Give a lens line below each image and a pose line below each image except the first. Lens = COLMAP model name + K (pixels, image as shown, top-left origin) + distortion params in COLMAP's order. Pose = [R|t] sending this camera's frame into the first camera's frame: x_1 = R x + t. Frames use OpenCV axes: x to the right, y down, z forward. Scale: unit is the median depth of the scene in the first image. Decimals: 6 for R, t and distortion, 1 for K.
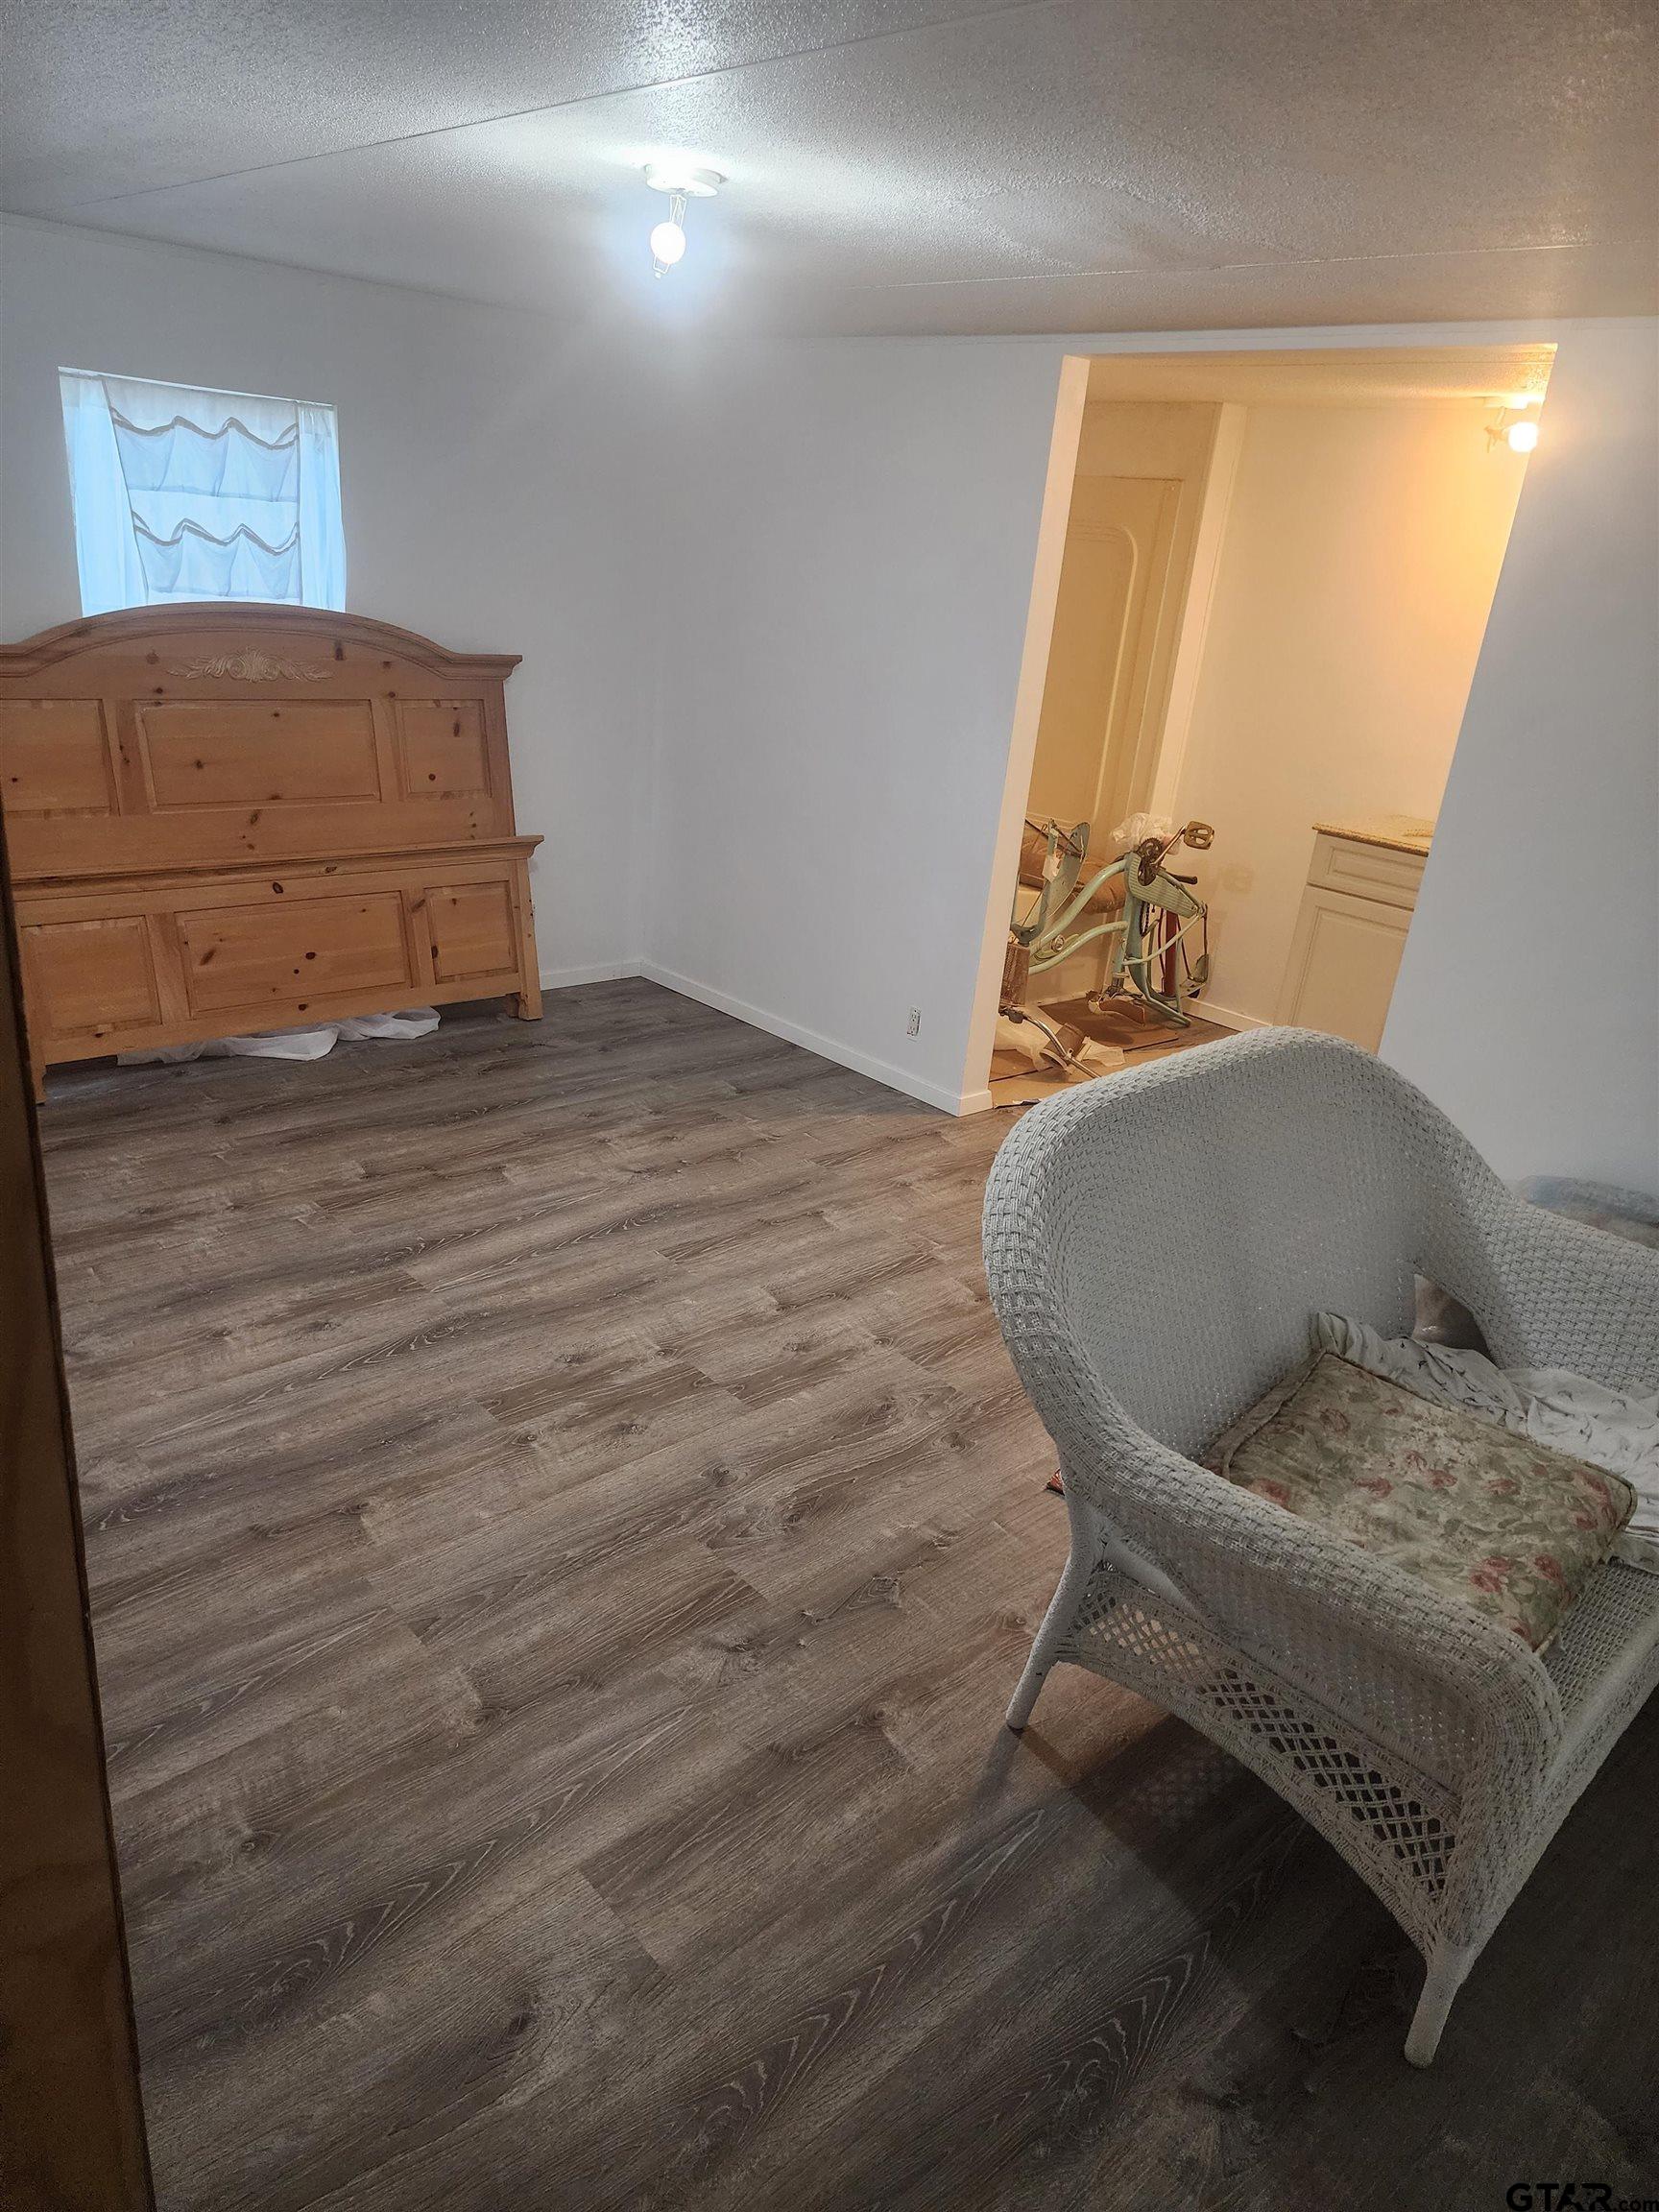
lens RADIAL K [[1486.7, 0, 829.5], [0, 1486.7, 1106.0], [0, 0, 1]] dist [-0.000110, 0.000107]
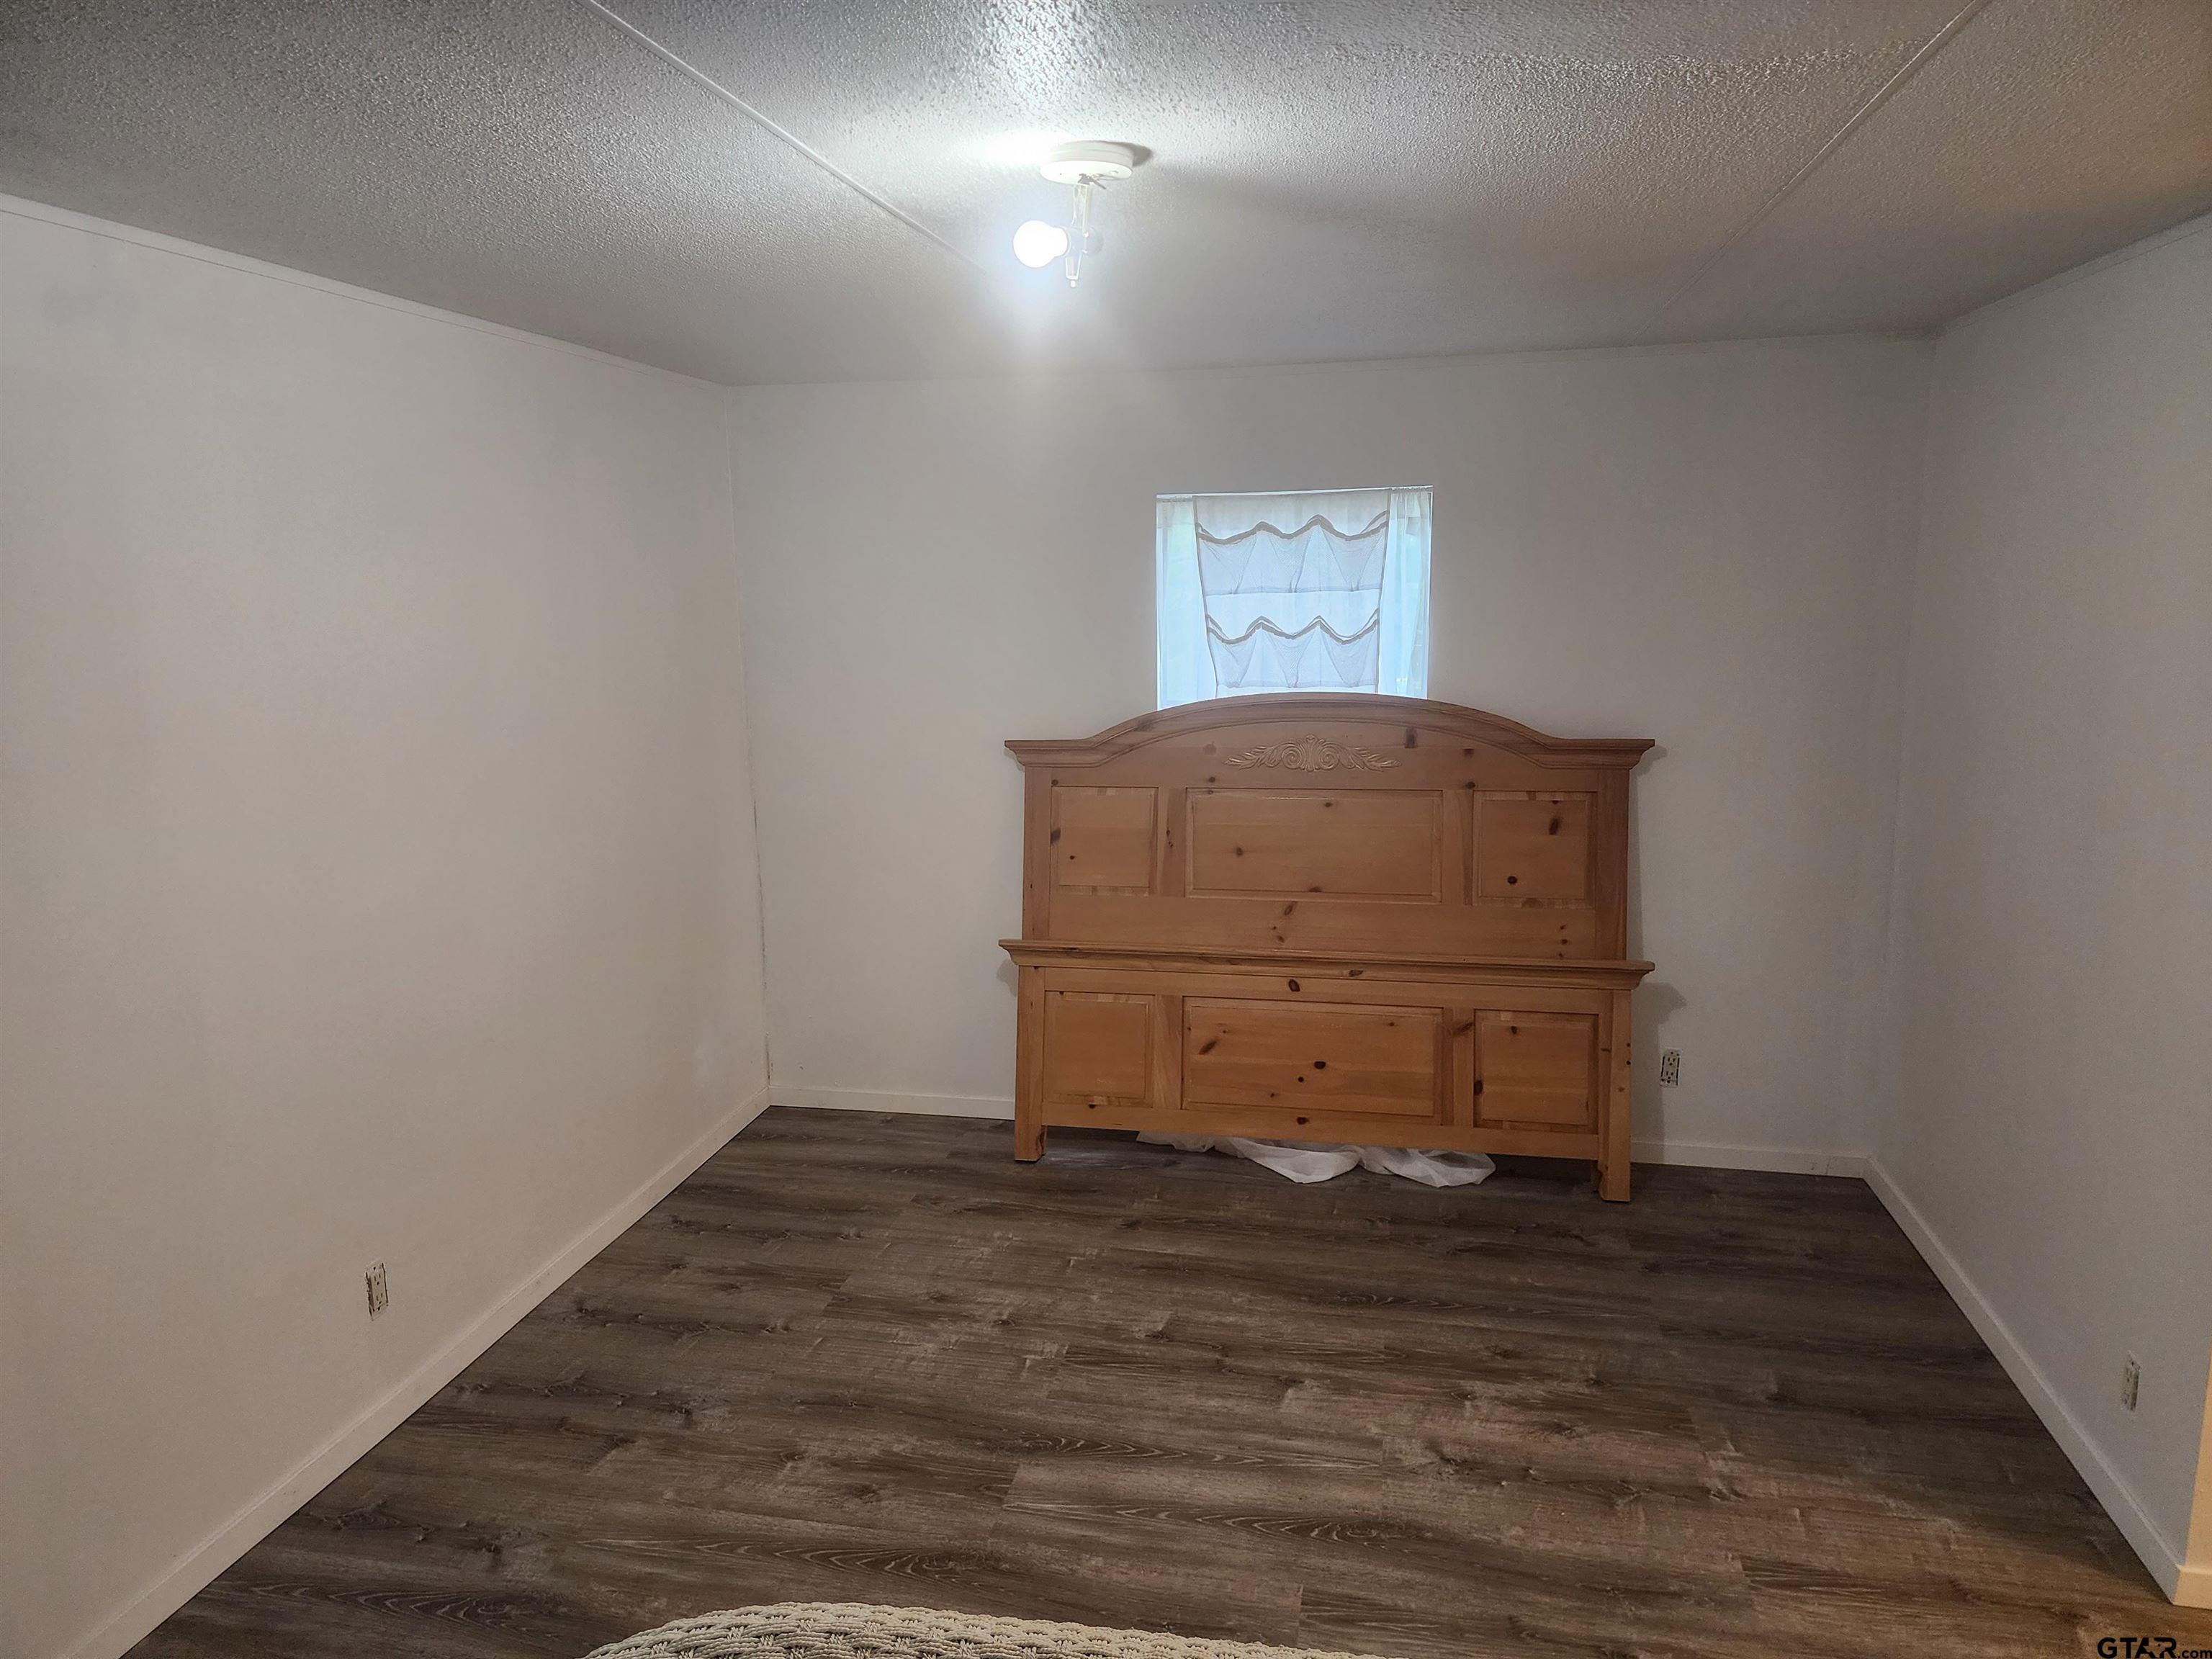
lens RADIAL K [[1450.8, 0, 1103.3], [0, 1450.8, 789.8], [0, 0, 1]] dist [0.085634, -0.077857]
pose [[0.561460, 0.012412, -0.827411, 0.318232], [-0.226952, 0.963857, -0.139545, -0.114065], [0.795774, 0.266131, 0.543984, 0.392295]]
